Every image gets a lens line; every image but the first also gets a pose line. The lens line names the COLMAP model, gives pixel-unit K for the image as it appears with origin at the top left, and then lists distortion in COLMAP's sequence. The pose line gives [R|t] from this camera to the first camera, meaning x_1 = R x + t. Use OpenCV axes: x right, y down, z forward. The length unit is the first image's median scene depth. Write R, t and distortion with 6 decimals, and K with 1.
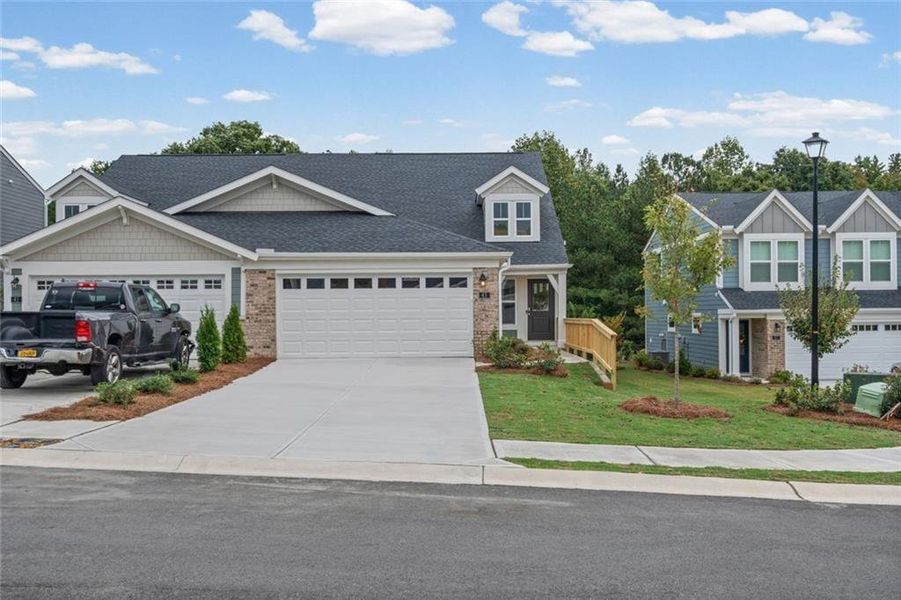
lens RADIAL K [[889.0, 0, 474.5], [0, 889.0, 302.9], [0, 0, 1]] dist [0.006962, 0.007848]
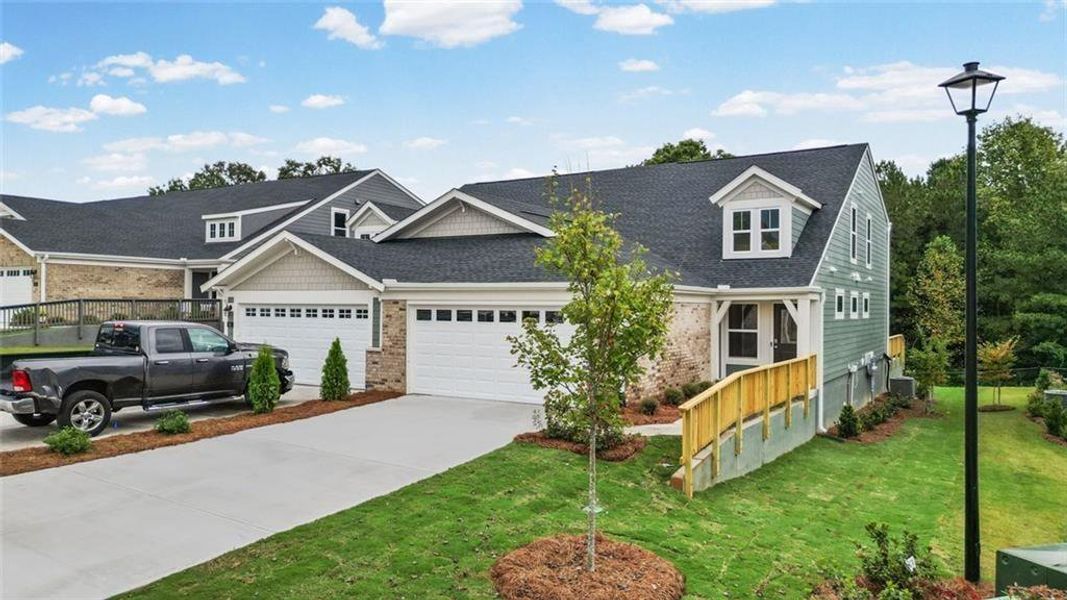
lens RADIAL K [[752.3, 0, 538.9], [0, 752.3, 298.8], [0, 0, 1]] dist [0.132699, -0.180743]
pose [[0.843611, 0.009494, -0.536870, 0.298191], [-0.007030, 0.999953, 0.006636, -0.040898], [0.536908, -0.001824, 0.843639, 0.355946]]
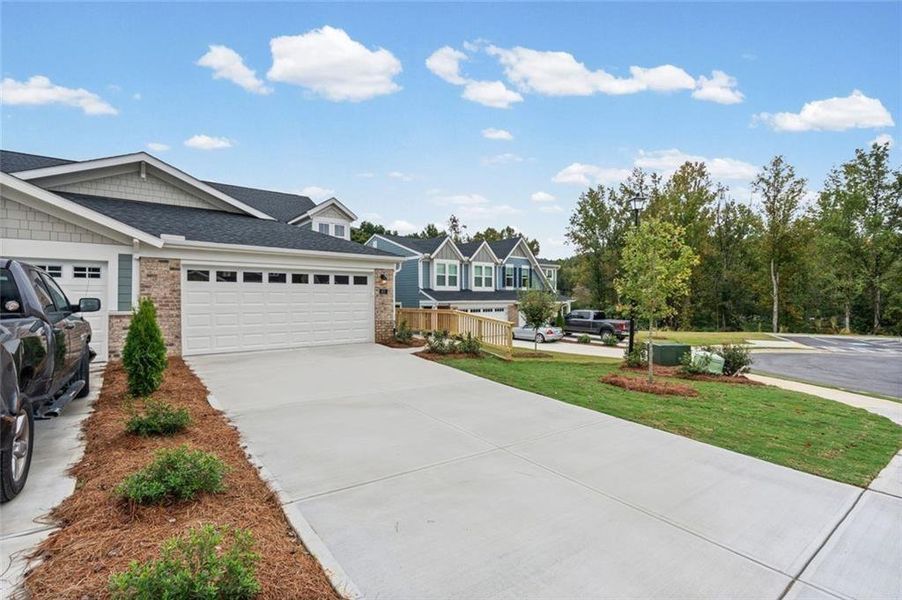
lens RADIAL K [[402.7, 0, 447.1], [0, 402.7, 301.7], [0, 0, 1]] dist [-0.002910, -0.000058]
pose [[0.799900, 0.002140, 0.600130, -0.228198], [-0.012833, 0.999826, 0.013540, -0.002813], [-0.599997, -0.018532, 0.799788, 0.456079]]
